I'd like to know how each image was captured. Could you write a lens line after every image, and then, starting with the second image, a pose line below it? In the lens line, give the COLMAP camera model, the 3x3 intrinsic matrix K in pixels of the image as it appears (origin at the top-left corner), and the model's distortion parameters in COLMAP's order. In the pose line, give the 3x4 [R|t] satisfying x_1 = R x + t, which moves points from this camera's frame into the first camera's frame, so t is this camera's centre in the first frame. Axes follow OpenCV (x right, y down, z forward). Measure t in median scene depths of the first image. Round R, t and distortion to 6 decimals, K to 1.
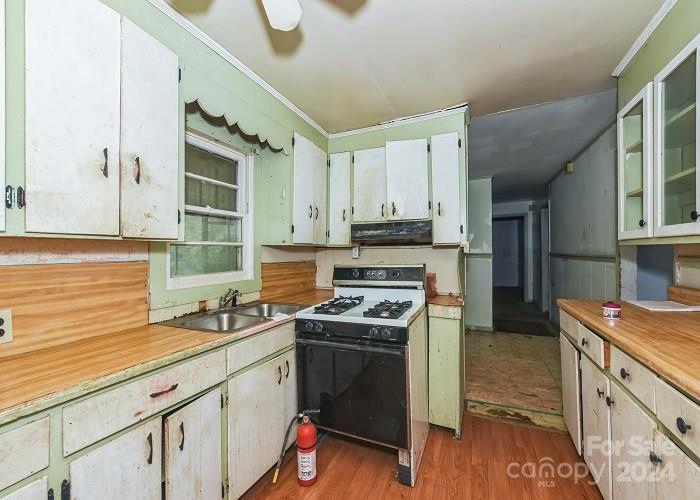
lens RADIAL K [[283.6, 0, 350.0], [0, 283.6, 250.0], [0, 0, 1]] dist [-0.000438, -0.000356]
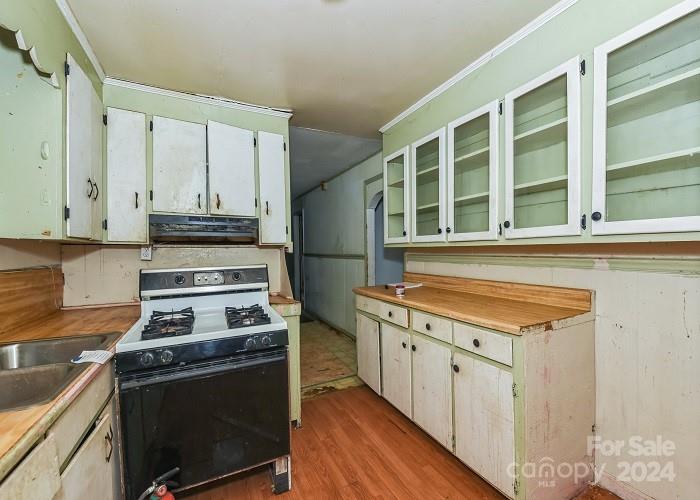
lens RADIAL K [[293.8, 0, 349.0], [0, 293.8, 252.2], [0, 0, 1]] dist [-0.002553, -0.000473]
pose [[0.638562, 0.001037, 0.769570, -0.280588], [-0.005356, 0.999981, 0.003097, 0.003864], [-0.769552, -0.006099, 0.638555, 0.127549]]
